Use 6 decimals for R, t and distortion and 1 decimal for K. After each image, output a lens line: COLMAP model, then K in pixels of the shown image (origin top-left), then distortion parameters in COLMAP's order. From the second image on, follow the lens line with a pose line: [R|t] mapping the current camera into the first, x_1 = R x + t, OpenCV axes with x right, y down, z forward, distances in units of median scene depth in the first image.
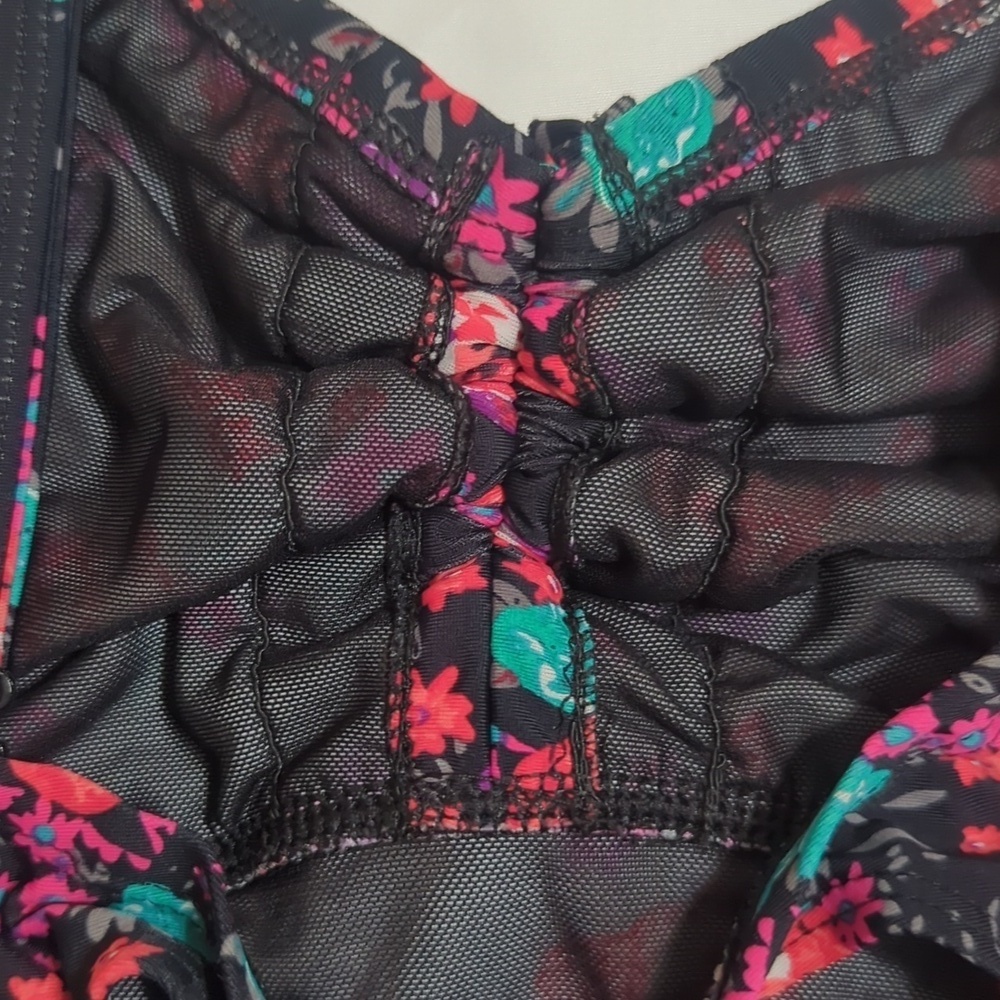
lens RADIAL K [[1432.5, 0, 469.5], [0, 1432.5, 498.5], [0, 0, 1]] dist [0.010175, -0.345009]
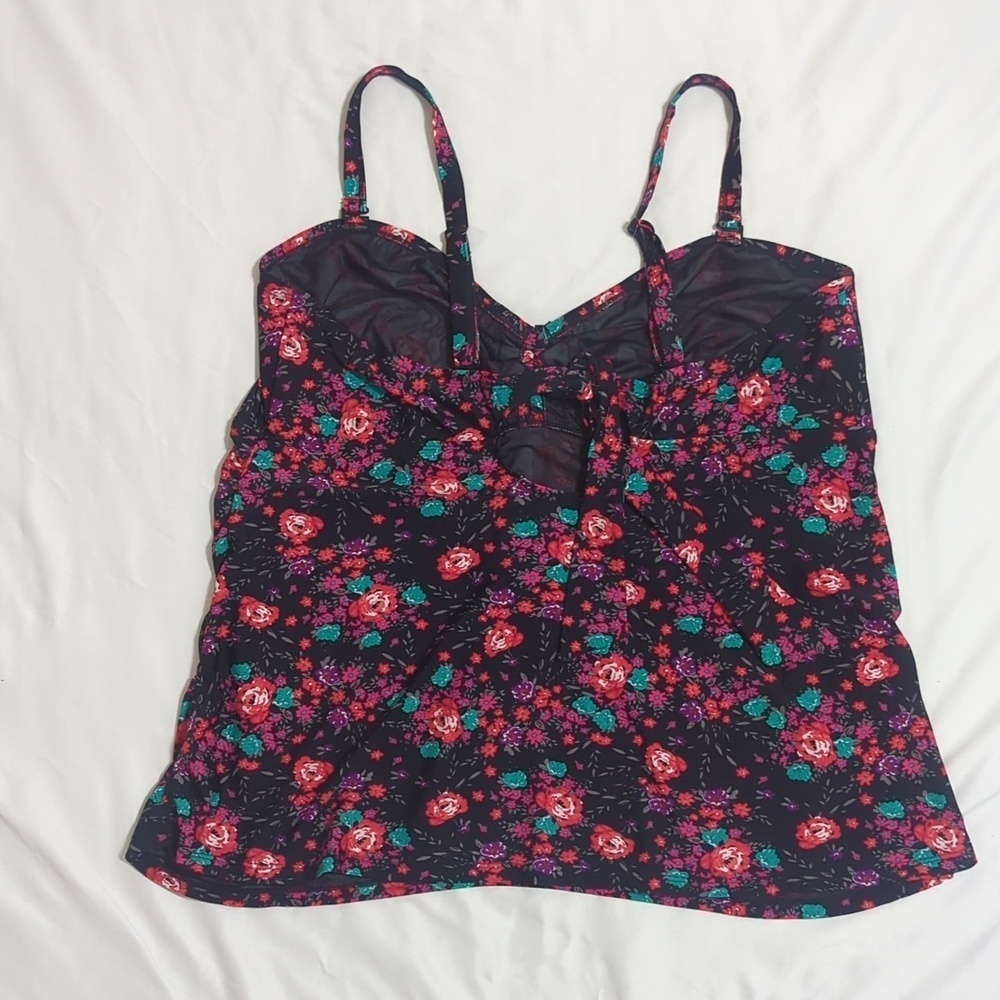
lens RADIAL K [[1638.3, 0, 500.0], [0, 1638.3, 500.0], [0, 0, 1]] dist [0.193447, -0.966982]
pose [[0.999832, -0.009684, 0.015577, -0.255783], [0.010944, 0.996489, -0.083001, 1.219394], [-0.014719, 0.083158, 0.996428, -6.760809]]
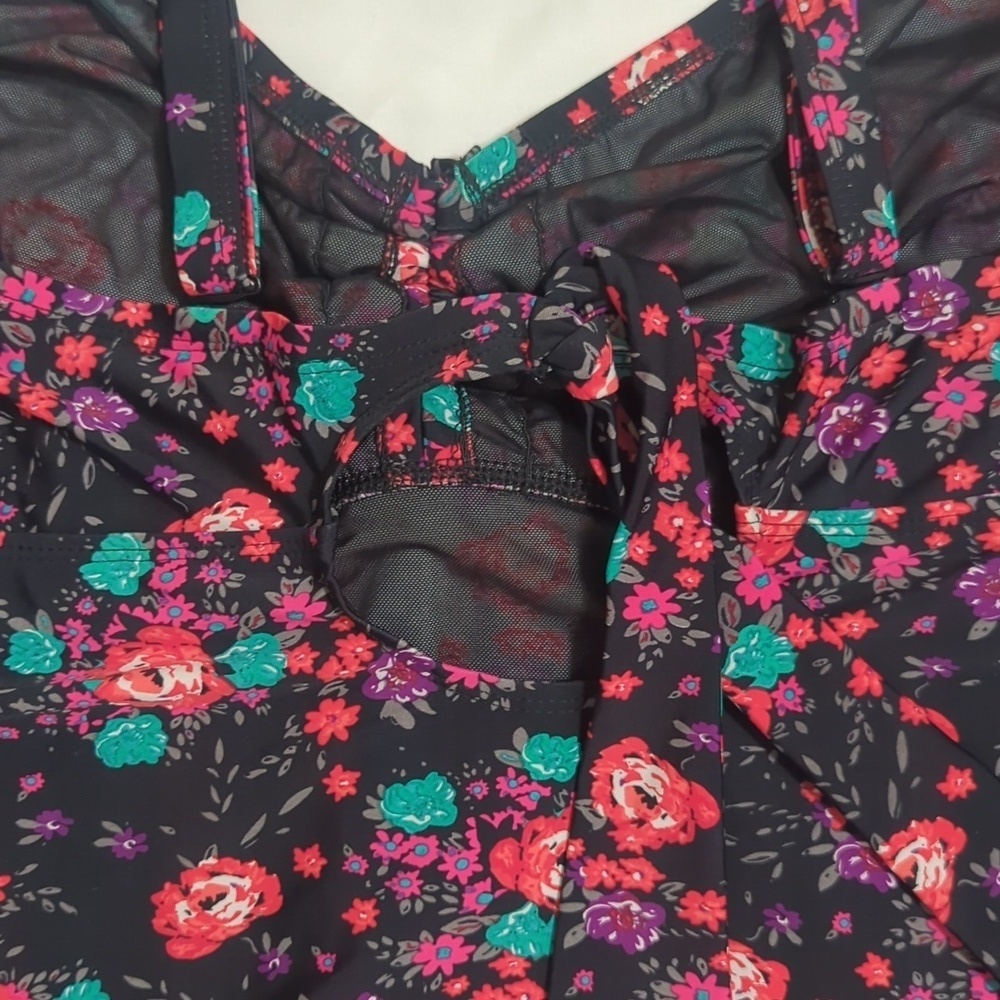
lens RADIAL K [[1638.3, 0, 500.0], [0, 1638.3, 500.0], [0, 0, 1]] dist [0.193447, -0.966982]
pose [[0.998496, -0.039731, 0.037777, 0.033092], [0.038459, 0.998687, 0.033838, 0.167382], [-0.039072, -0.032334, 0.998713, -1.509826]]
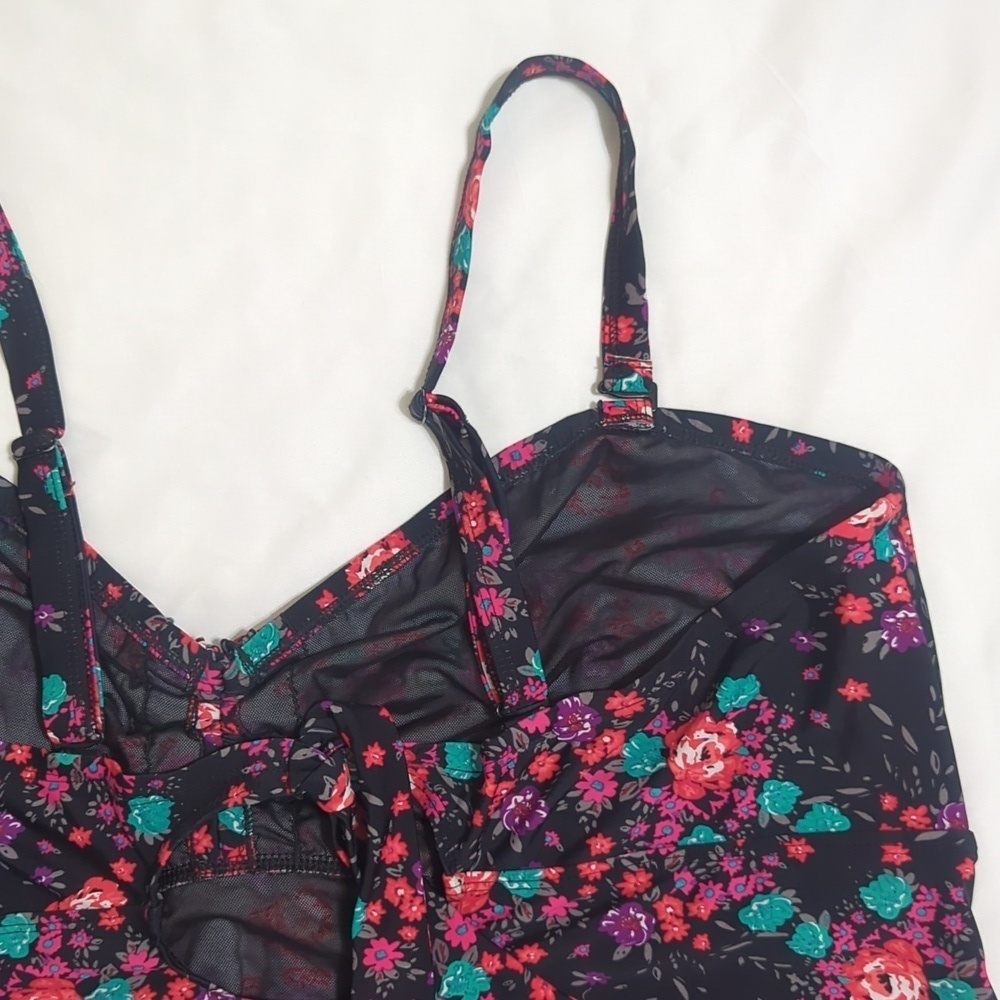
lens RADIAL K [[1638.3, 0, 500.0], [0, 1638.3, 500.0], [0, 0, 1]] dist [0.193447, -0.966982]
pose [[0.995728, -0.088605, 0.025981, 0.590757], [0.088384, 0.996041, 0.009535, -0.563202], [-0.026723, -0.007198, 0.999617, -2.605426]]
